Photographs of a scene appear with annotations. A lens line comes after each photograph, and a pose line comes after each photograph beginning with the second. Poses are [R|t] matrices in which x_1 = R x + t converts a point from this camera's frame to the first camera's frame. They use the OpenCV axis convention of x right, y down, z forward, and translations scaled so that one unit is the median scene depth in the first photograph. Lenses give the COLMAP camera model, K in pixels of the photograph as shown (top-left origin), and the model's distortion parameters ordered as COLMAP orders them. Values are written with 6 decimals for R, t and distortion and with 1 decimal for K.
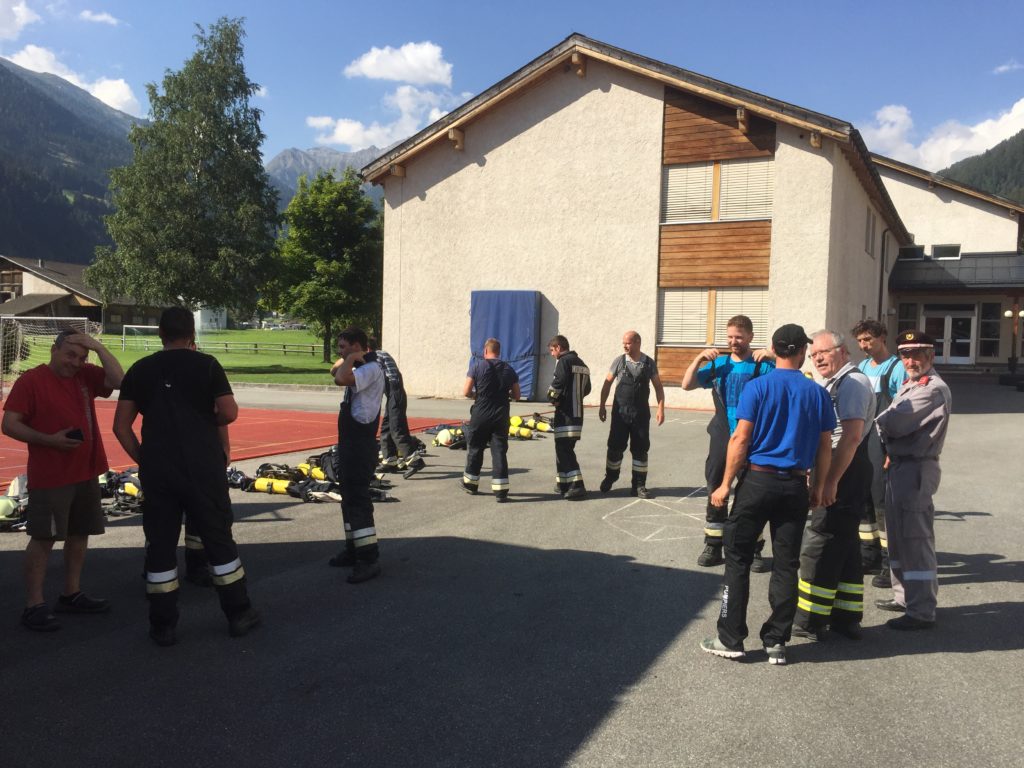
lens RADIAL K [[877.4, 0, 514.5], [0, 877.4, 389.2], [0, 0, 1]] dist [0.102151, -0.109274]
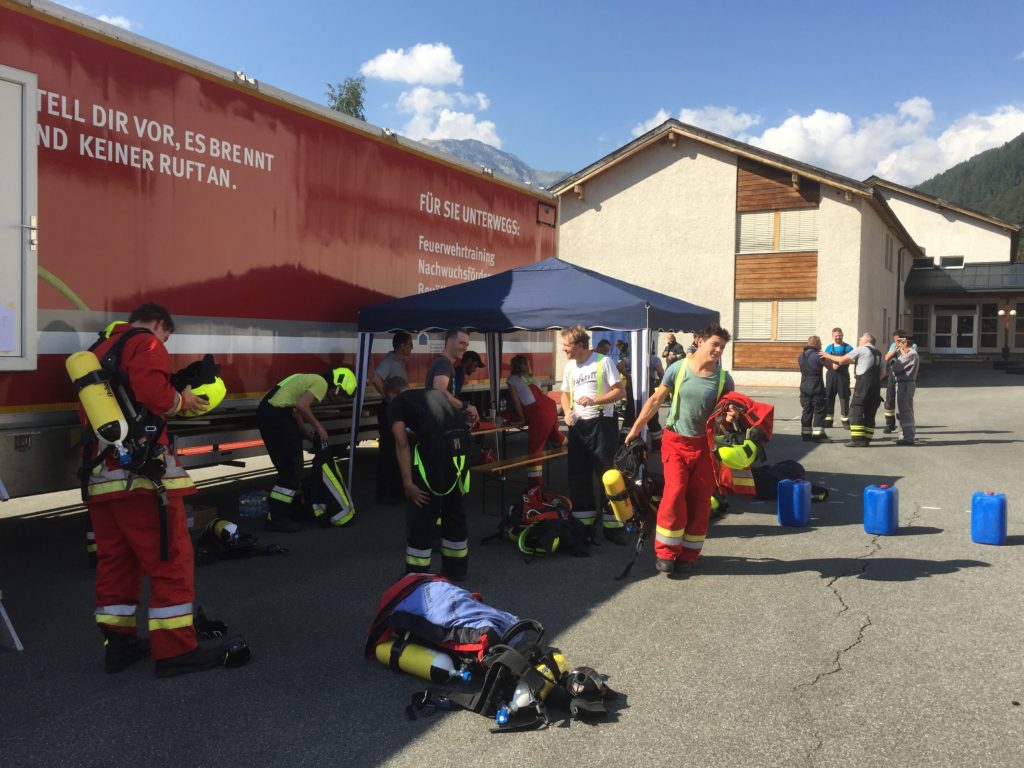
lens RADIAL K [[874.8, 0, 506.0], [0, 874.8, 377.2], [0, 0, 1]] dist [0.095510, -0.114711]
pose [[0.999499, -0.010338, -0.029928, -0.155447], [0.010002, 0.999886, -0.011345, 0.019263], [0.030042, 0.011040, 0.999488, -0.393887]]
